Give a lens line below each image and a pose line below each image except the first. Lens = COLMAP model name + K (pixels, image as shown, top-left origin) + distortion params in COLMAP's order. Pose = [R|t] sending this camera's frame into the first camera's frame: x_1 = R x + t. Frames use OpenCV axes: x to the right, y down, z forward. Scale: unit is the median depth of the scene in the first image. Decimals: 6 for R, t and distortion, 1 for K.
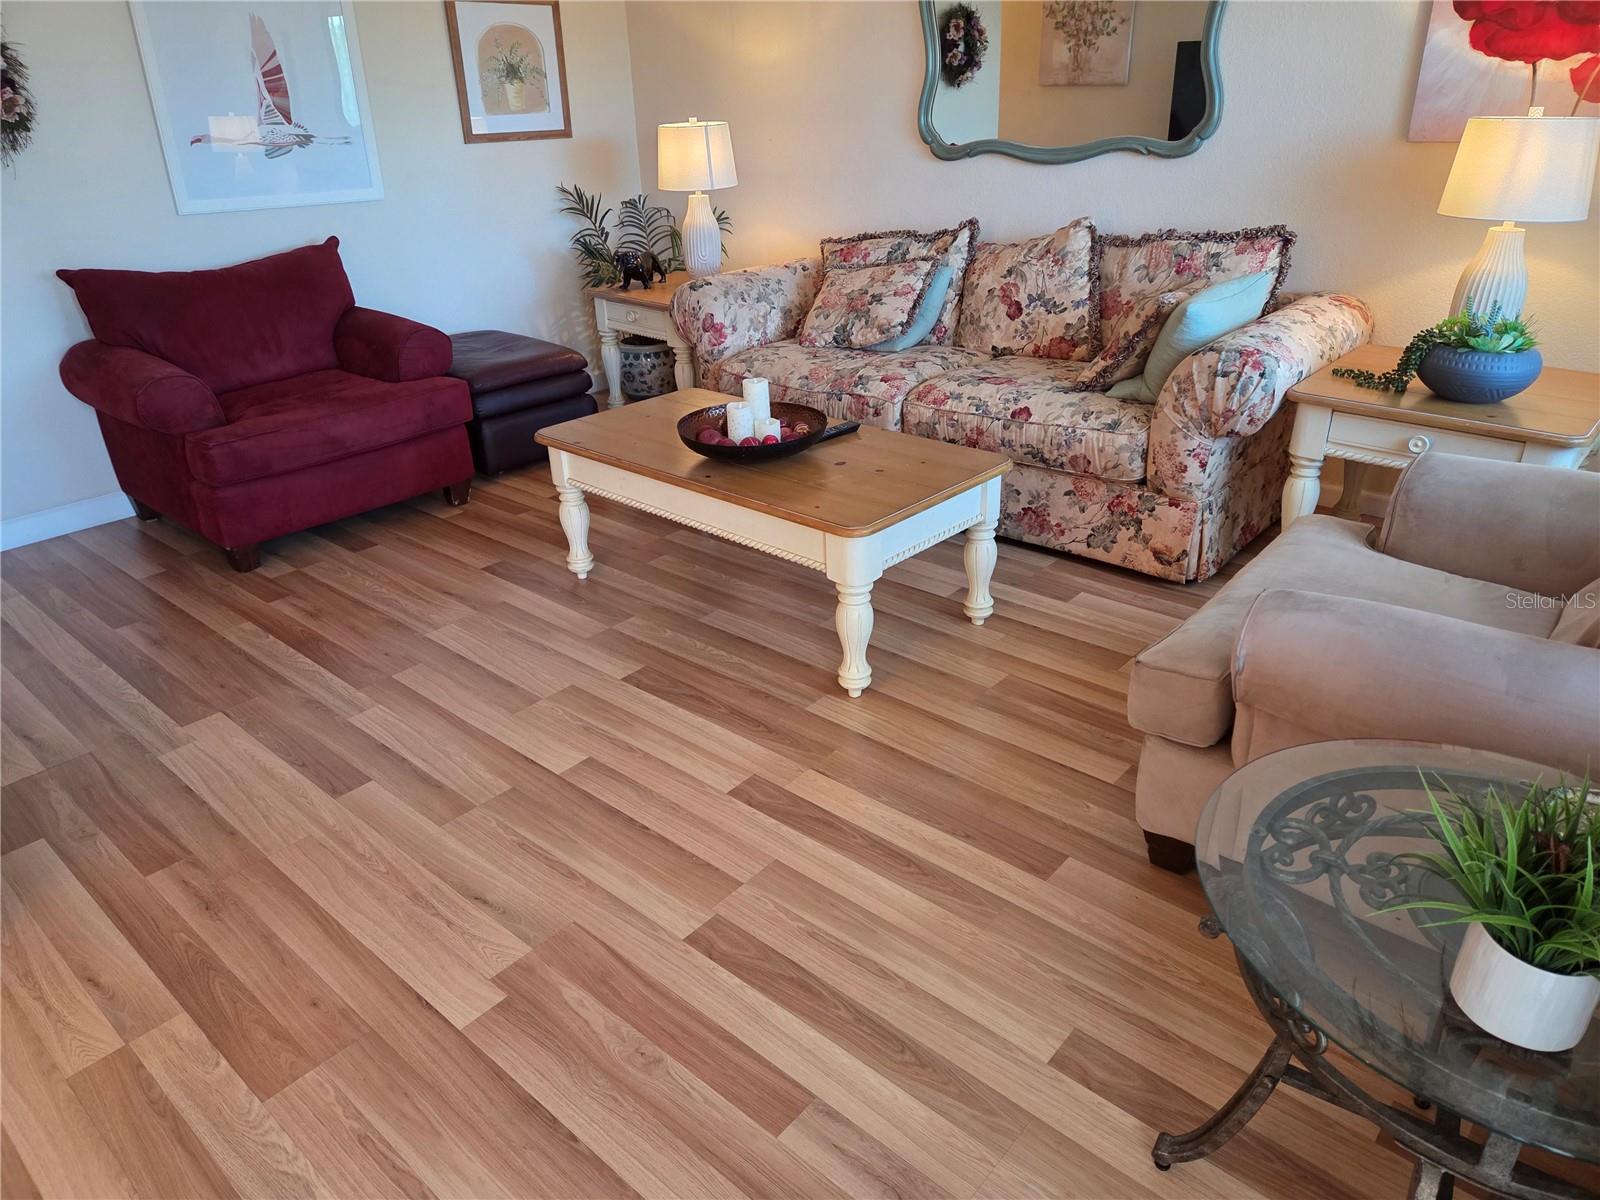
lens RADIAL K [[1090.9, 0, 793.9], [0, 1090.9, 596.1], [0, 0, 1]] dist [0.044723, -0.016776]
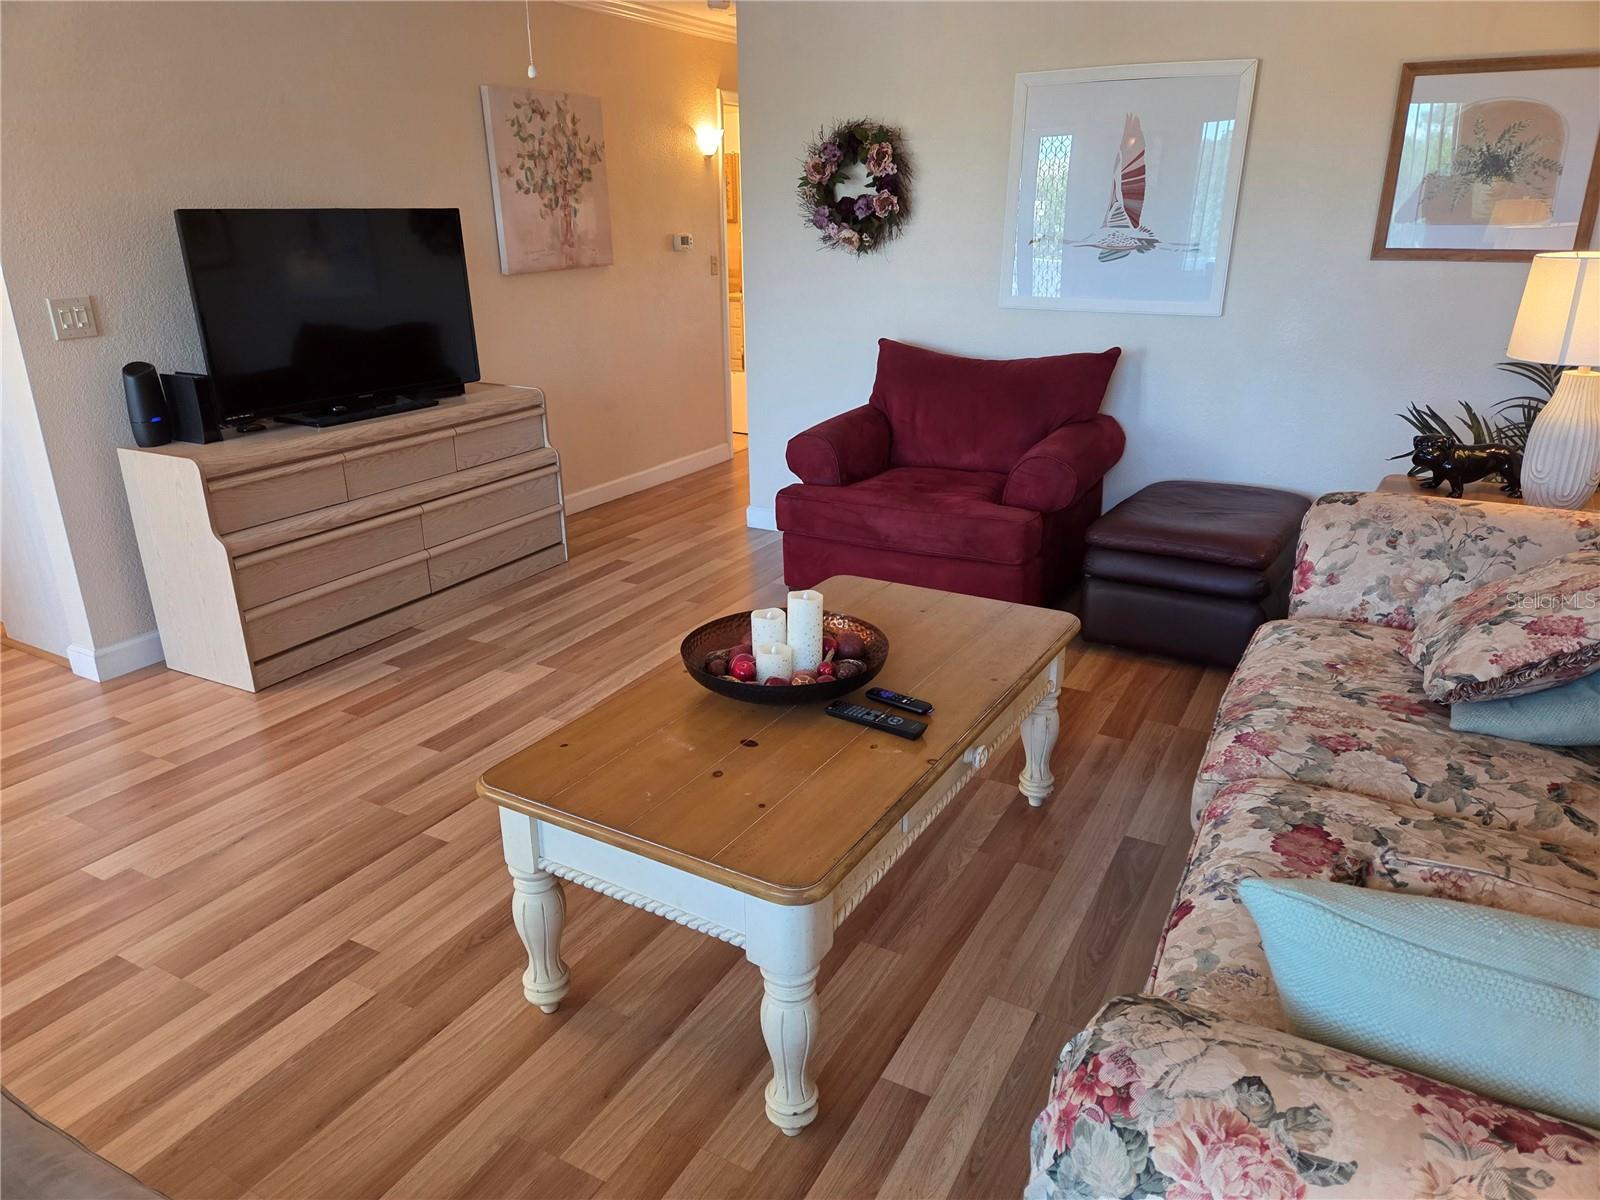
lens RADIAL K [[1090.9, 0, 800.5], [0, 1090.9, 602.0], [0, 0, 1]] dist [0.044723, -0.016776]
pose [[0.216686, 0.361662, -0.906779, 0.487911], [-0.412192, 0.875886, 0.250843, -0.293775], [0.884955, 0.319412, 0.338867, 0.592696]]
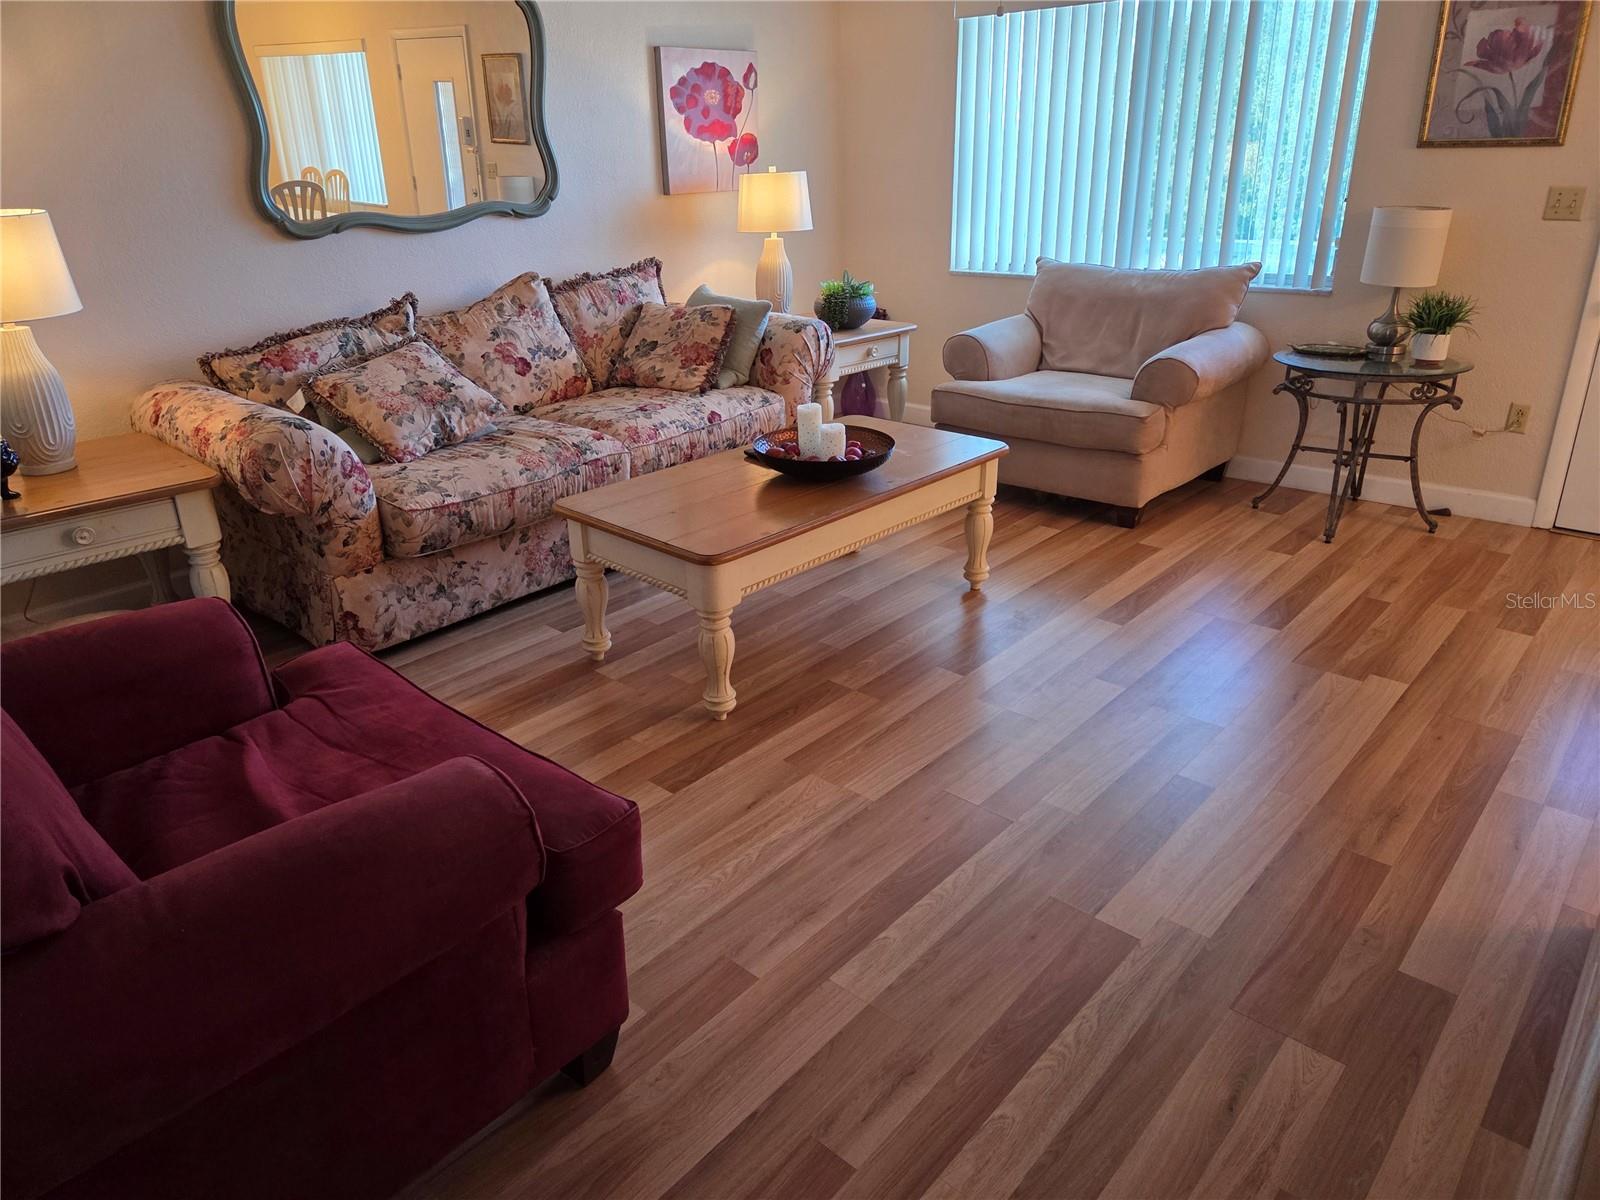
lens RADIAL K [[1090.9, 0, 787.4], [0, 1090.9, 593.2], [0, 0, 1]] dist [0.044723, -0.016776]
pose [[-0.008798, -0.346972, 0.937834, -0.845508], [0.444969, 0.838540, 0.314410, -0.300369], [-0.895503, 0.420073, 0.147014, 0.732086]]
